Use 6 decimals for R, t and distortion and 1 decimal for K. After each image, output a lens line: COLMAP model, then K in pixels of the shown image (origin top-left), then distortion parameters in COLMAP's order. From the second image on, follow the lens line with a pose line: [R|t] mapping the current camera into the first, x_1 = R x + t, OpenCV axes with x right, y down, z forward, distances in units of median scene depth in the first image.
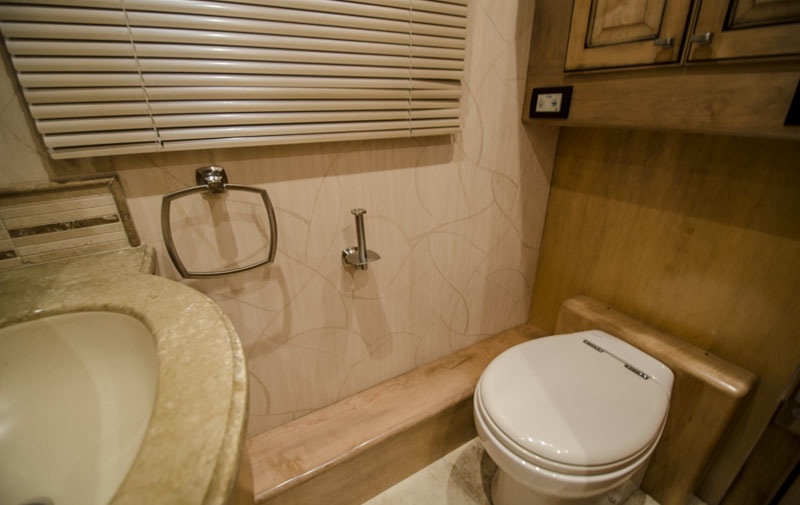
lens RADIAL K [[345.4, 0, 401.7], [0, 345.4, 262.3], [0, 0, 1]] dist [0.001983, -0.013479]
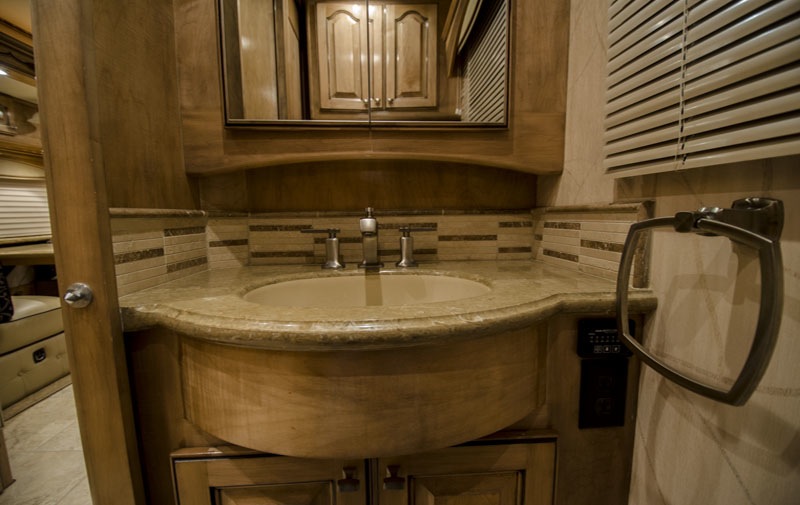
lens RADIAL K [[349.6, 0, 400.3], [0, 349.6, 256.0], [0, 0, 1]] dist [-0.000976, -0.001089]
pose [[-0.441960, 0.127288, -0.887958, 0.162107], [-0.359787, 0.881618, 0.305455, -0.131792], [0.821720, 0.454475, -0.343843, 0.636796]]
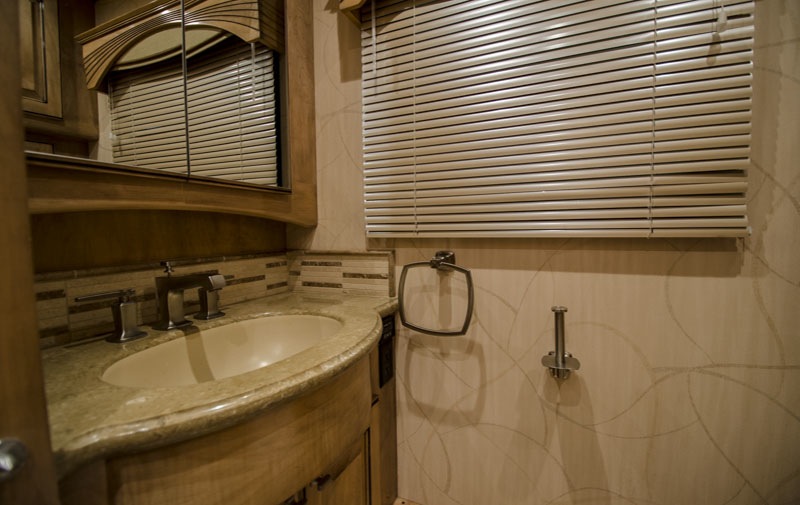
lens RADIAL K [[349.1, 0, 401.1], [0, 349.1, 250.6], [0, 0, 1]] dist [0.001852, -0.014959]
pose [[0.577333, 0.053059, -0.814783, 0.371310], [-0.334379, 0.925736, -0.176647, 0.014958], [0.744901, 0.374430, 0.552199, 0.104036]]
